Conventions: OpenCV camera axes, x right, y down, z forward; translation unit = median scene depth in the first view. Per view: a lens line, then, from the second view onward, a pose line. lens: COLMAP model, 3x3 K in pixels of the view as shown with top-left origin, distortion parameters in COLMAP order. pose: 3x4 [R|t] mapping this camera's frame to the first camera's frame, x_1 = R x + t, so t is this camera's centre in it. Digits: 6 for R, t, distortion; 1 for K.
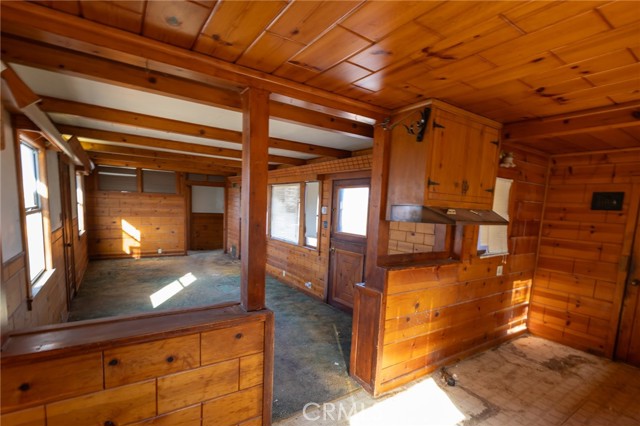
lens RADIAL K [[306.7, 0, 322.4], [0, 306.7, 243.9], [0, 0, 1]] dist [0.000377, -0.000051]
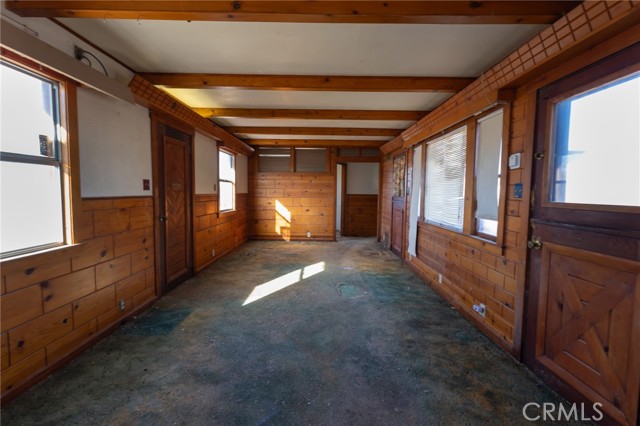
lens RADIAL K [[297.5, 0, 326.4], [0, 297.5, 210.6], [0, 0, 1]] dist [0.000600, 0.000237]
pose [[0.833733, 0.003991, -0.552153, 0.015423], [-0.048494, 0.996639, -0.066021, 0.011721], [0.550034, 0.081820, 0.831125, 0.405720]]
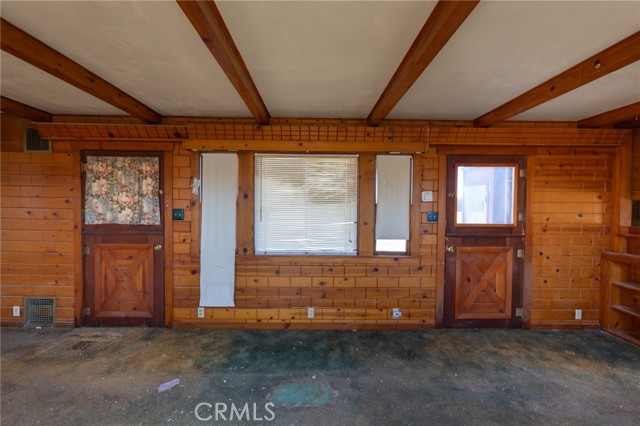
lens RADIAL K [[287.6, 0, 316.6], [0, 287.6, 211.9], [0, 0, 1]] dist [-0.003649, 0.000370]
pose [[0.548361, -0.049973, 0.834747, -0.610440], [0.122165, 0.992291, -0.020848, -0.081941], [-0.827270, 0.113409, 0.550238, 0.762846]]
